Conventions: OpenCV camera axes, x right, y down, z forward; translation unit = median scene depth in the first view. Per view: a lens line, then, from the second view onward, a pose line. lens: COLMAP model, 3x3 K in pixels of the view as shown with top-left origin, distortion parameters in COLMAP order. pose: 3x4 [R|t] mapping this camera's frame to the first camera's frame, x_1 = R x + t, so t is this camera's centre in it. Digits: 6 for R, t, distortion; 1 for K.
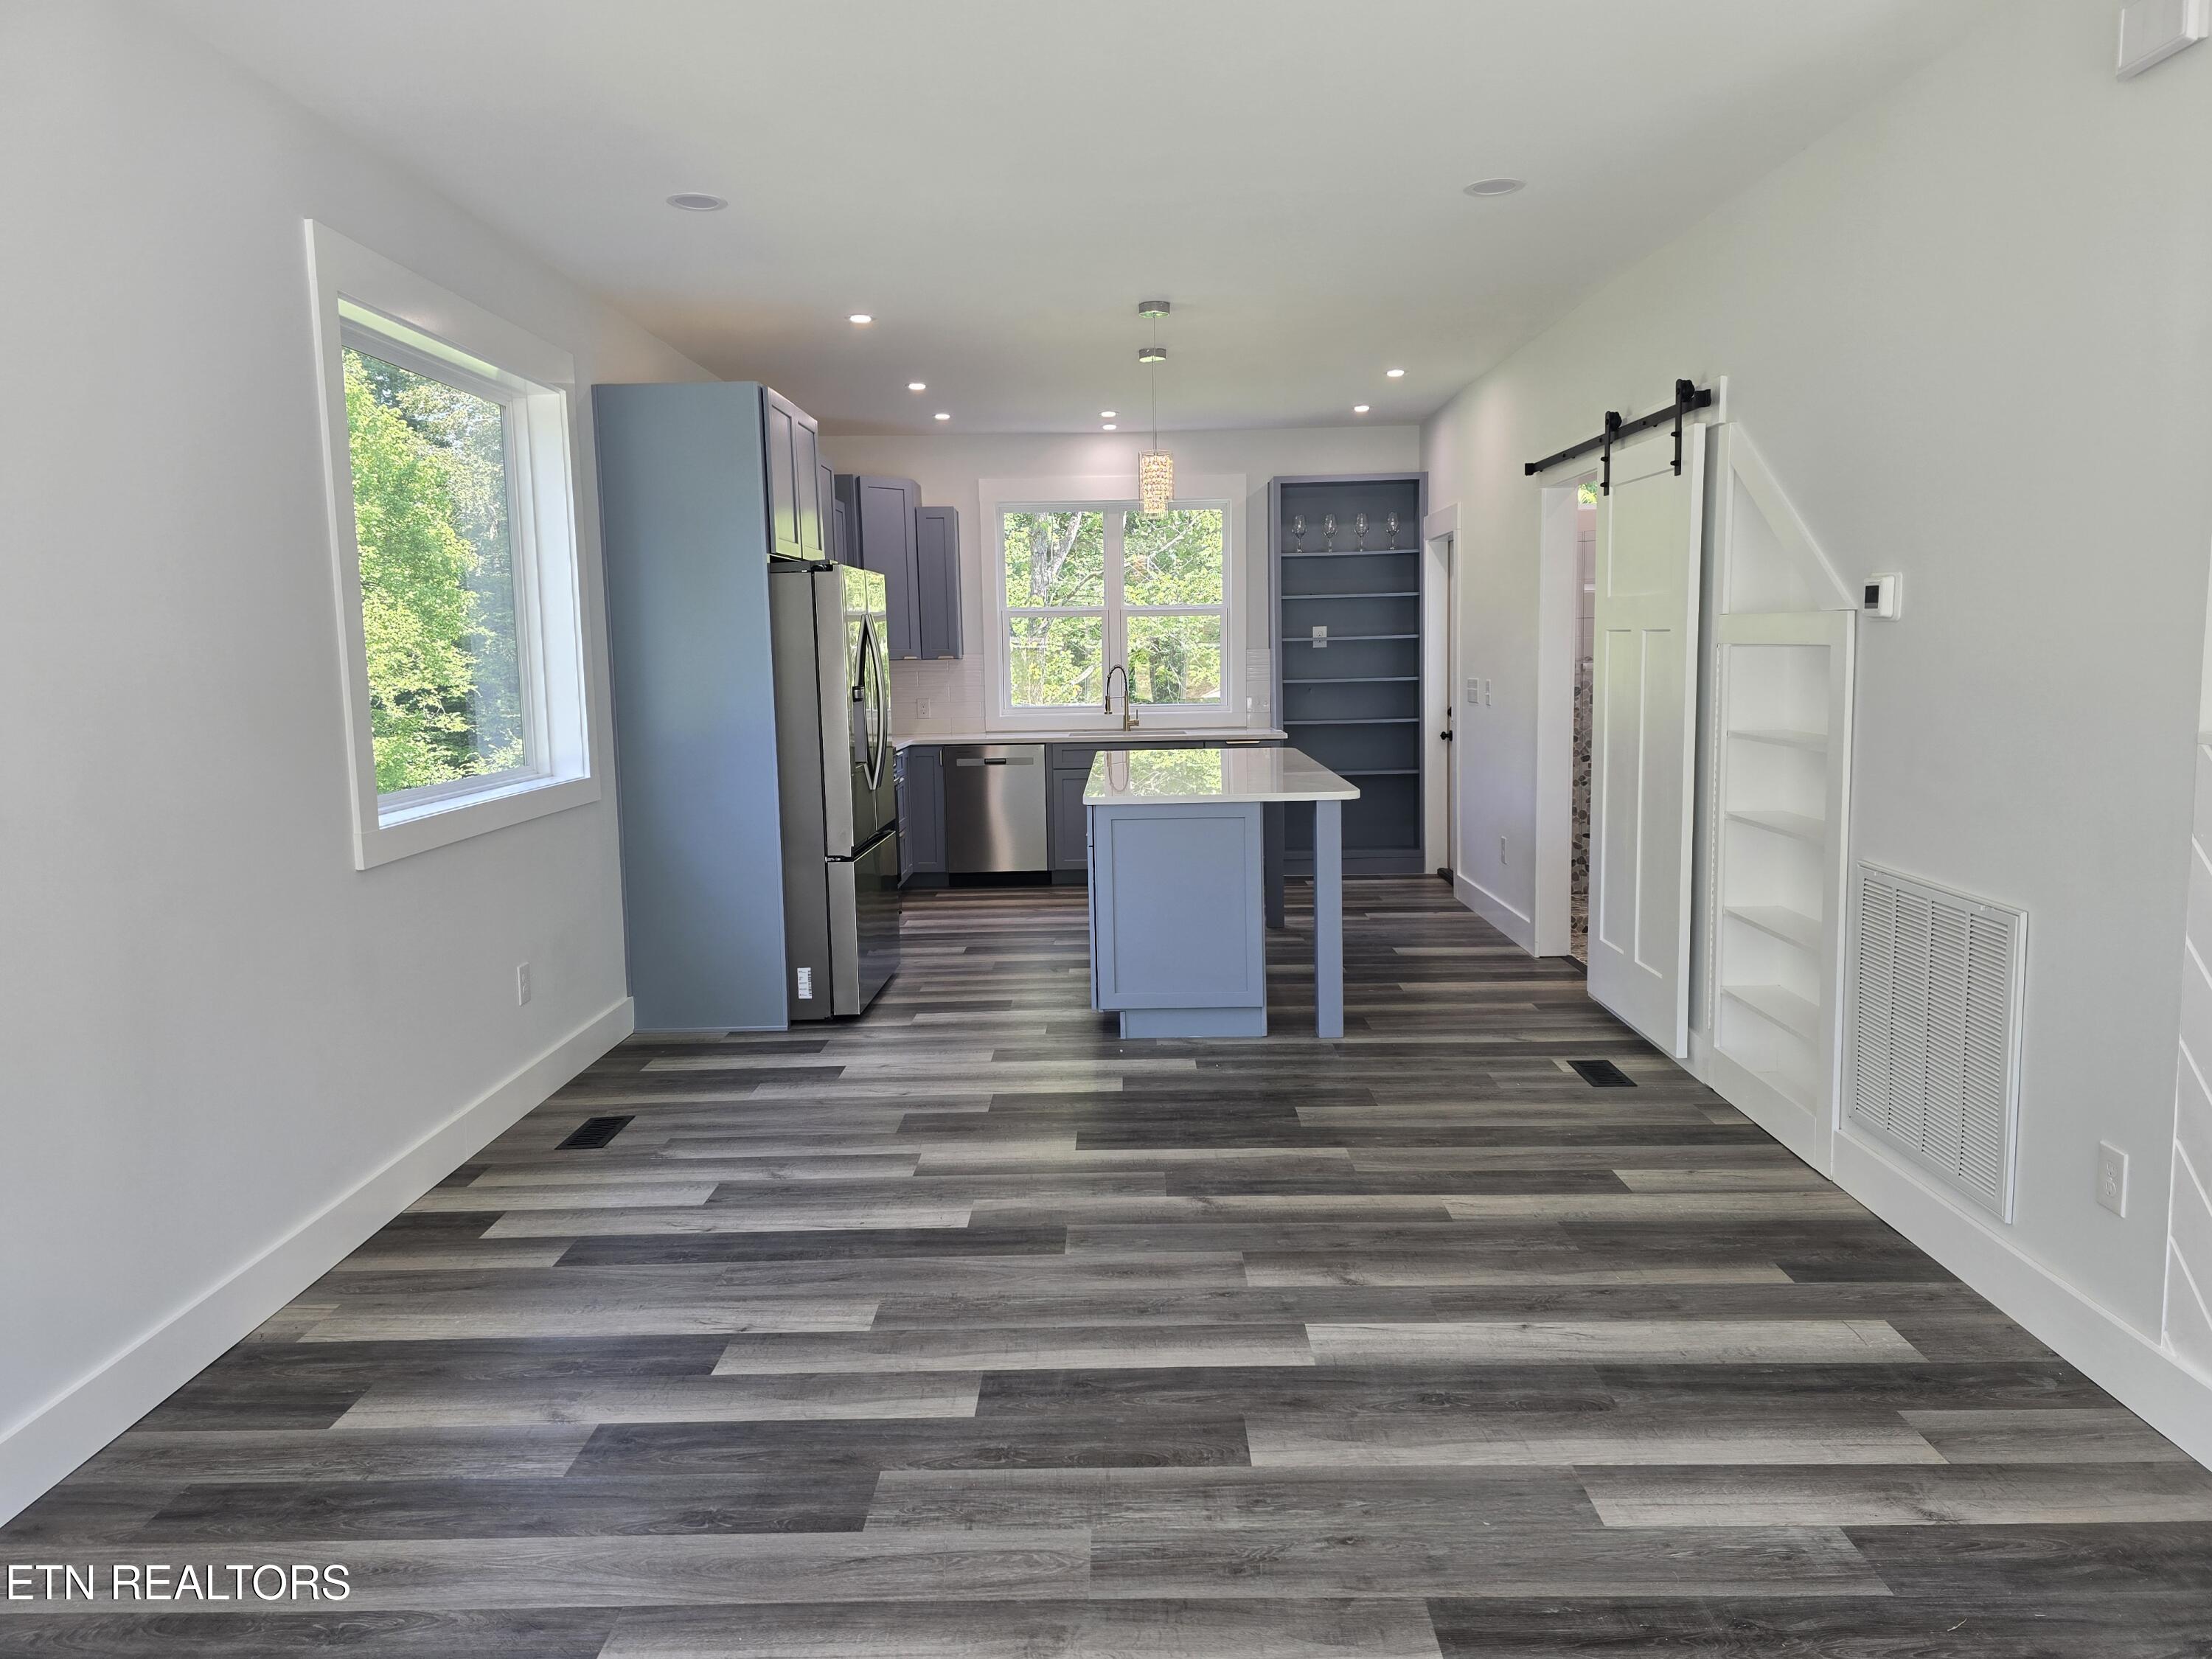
lens RADIAL K [[1487.3, 0, 1106.0], [0, 1487.3, 829.5], [0, 0, 1]] dist [0.072994, -0.082524]
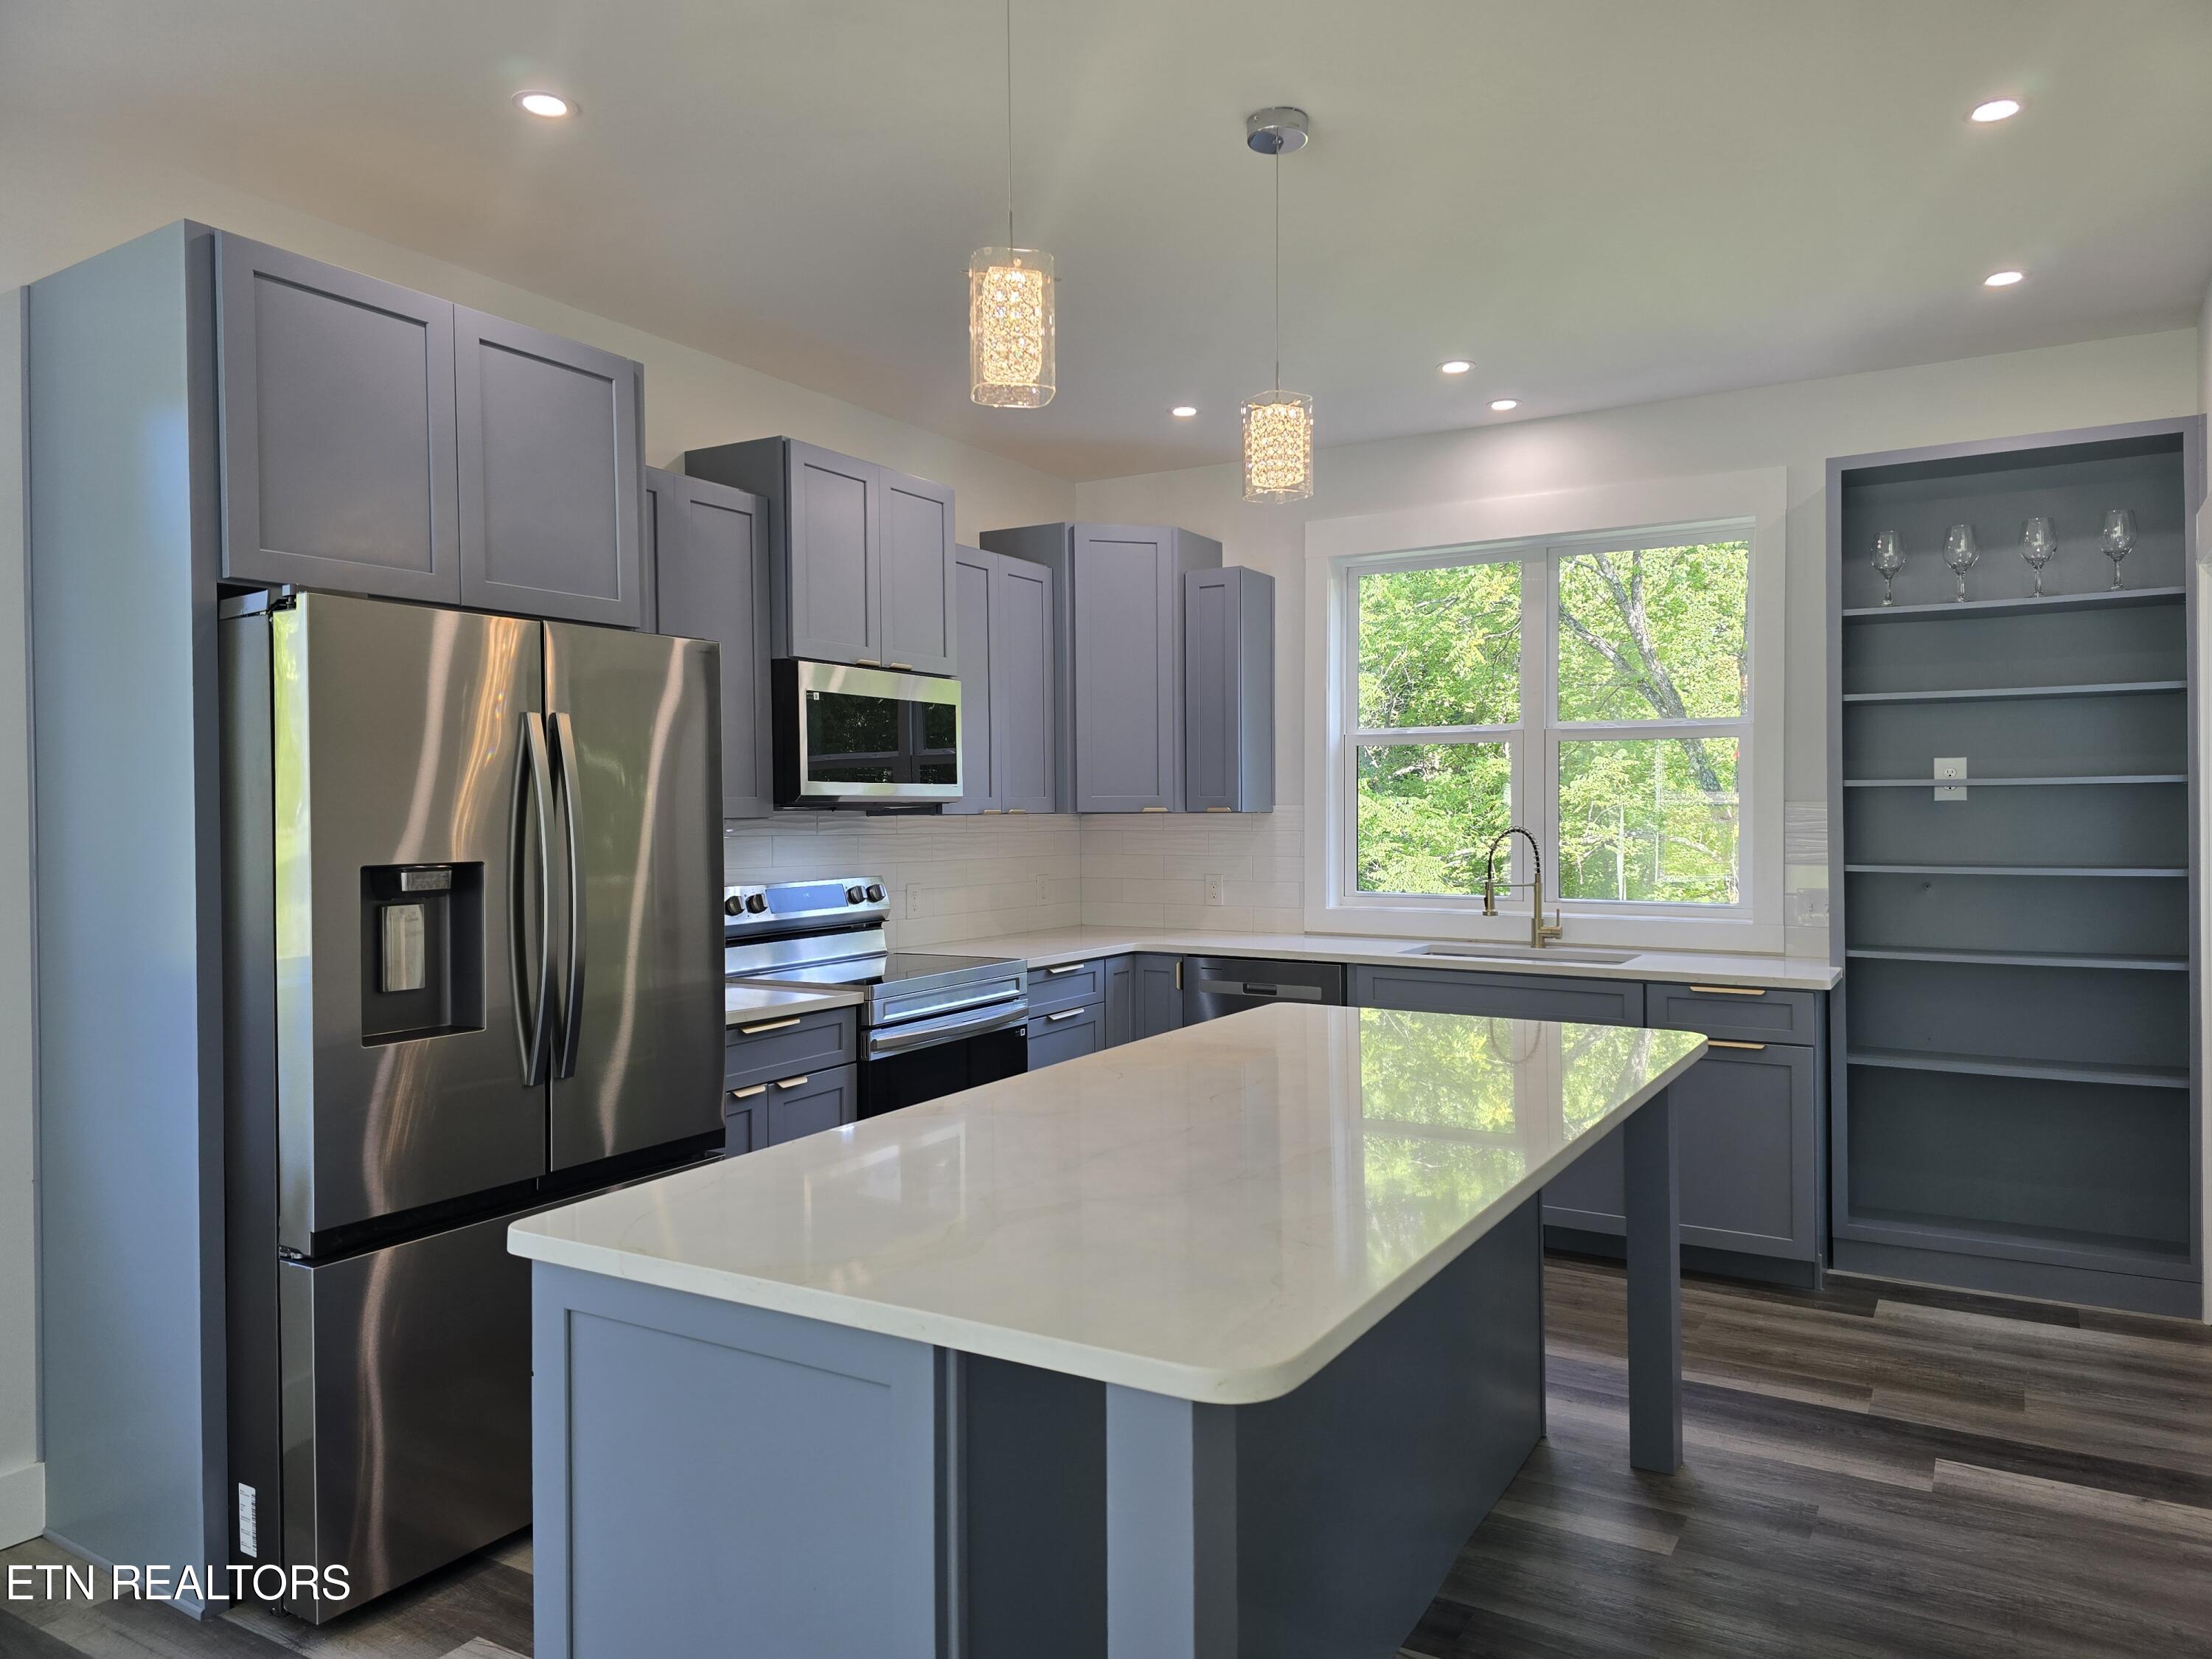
lens RADIAL K [[1484.9, 0, 1107.2], [0, 1484.9, 810.0], [0, 0, 1]] dist [0.055579, -0.053841]
pose [[0.859158, 0.014195, -0.511513, 0.162242], [-0.070660, 0.993330, -0.091119, -0.056344], [0.506808, 0.114429, 0.854431, 0.455262]]
